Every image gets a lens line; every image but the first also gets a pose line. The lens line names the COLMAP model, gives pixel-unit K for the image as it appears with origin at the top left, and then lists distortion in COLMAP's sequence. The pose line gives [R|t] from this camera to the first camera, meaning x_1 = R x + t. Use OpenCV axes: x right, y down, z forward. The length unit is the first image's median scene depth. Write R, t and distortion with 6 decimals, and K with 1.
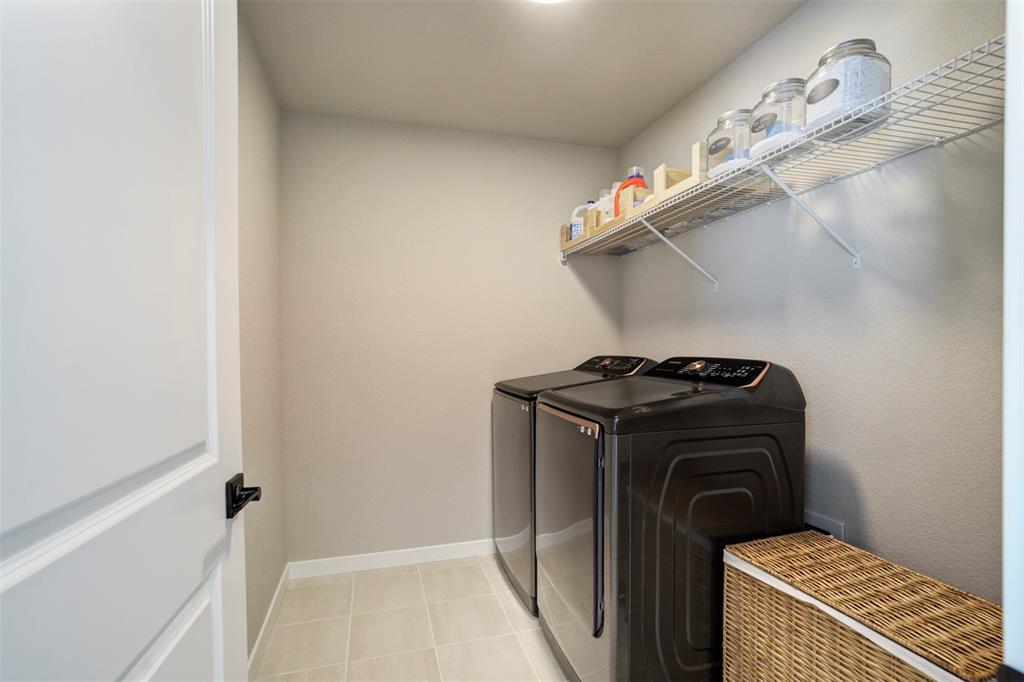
lens RADIAL K [[472.3, 0, 515.9], [0, 472.3, 348.8], [0, 0, 1]] dist [-0.017024, 0.006904]
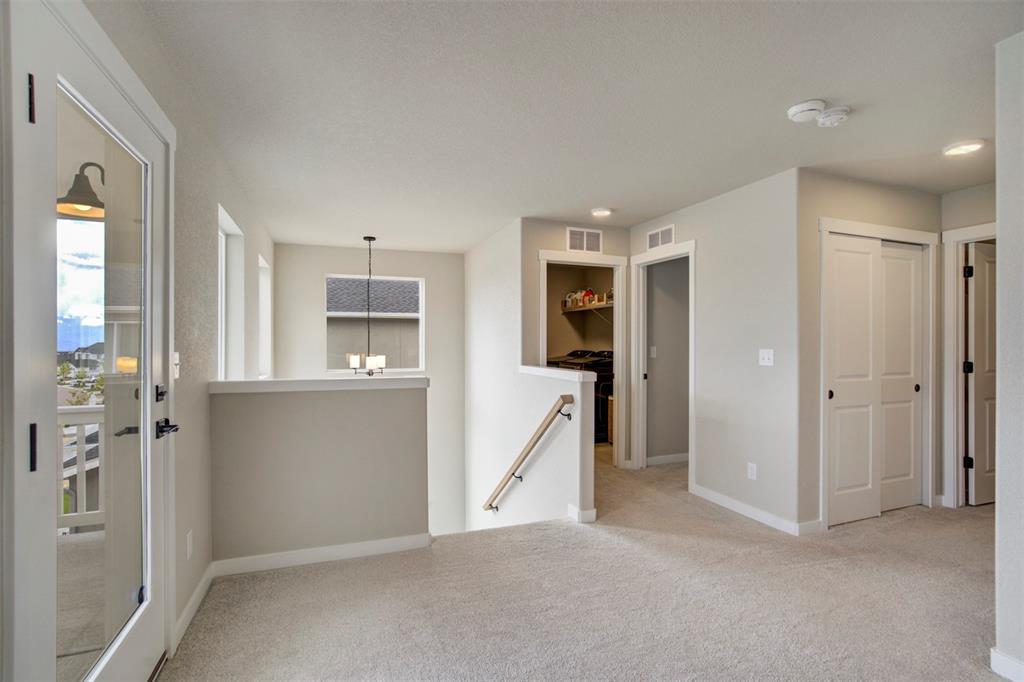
lens RADIAL K [[472.3, 0, 511.3], [0, 472.3, 348.1], [0, 0, 1]] dist [-0.017024, 0.006904]
pose [[0.997375, 0.003824, 0.072312, -0.441806], [-0.004396, 0.999960, 0.007757, -0.020144], [-0.072279, -0.008054, 0.997352, -1.889724]]
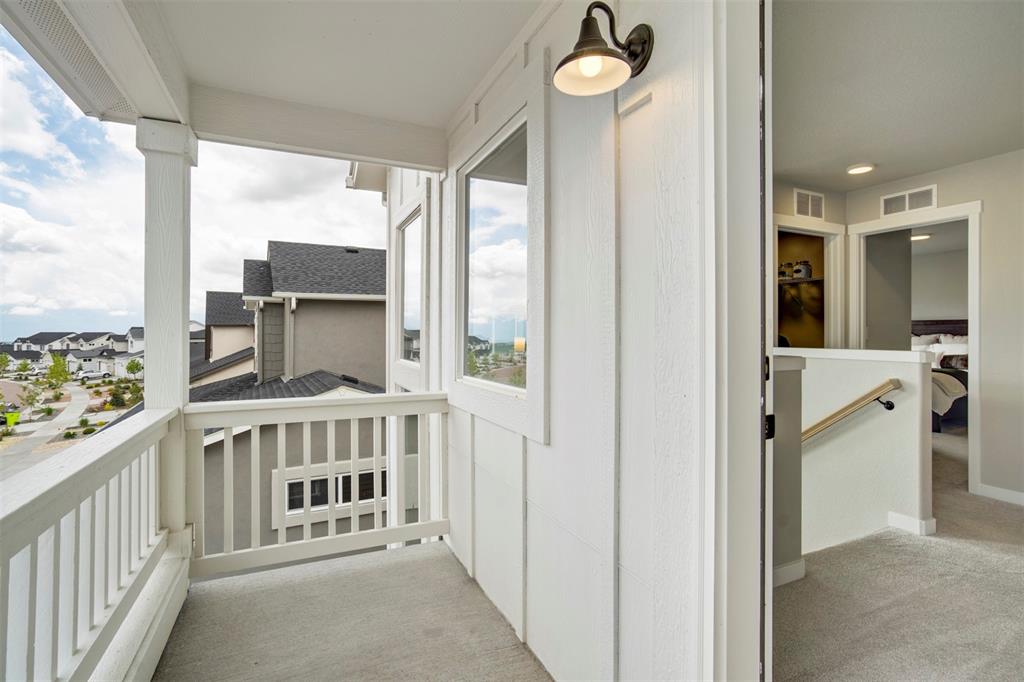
lens RADIAL K [[472.3, 0, 508.5], [0, 472.3, 330.3], [0, 0, 1]] dist [-0.017024, 0.006904]
pose [[0.989882, 0.007299, 0.141708, -1.326526], [-0.005663, 0.999913, -0.011947, 0.031805], [-0.141782, 0.011023, 0.989836, -1.483255]]
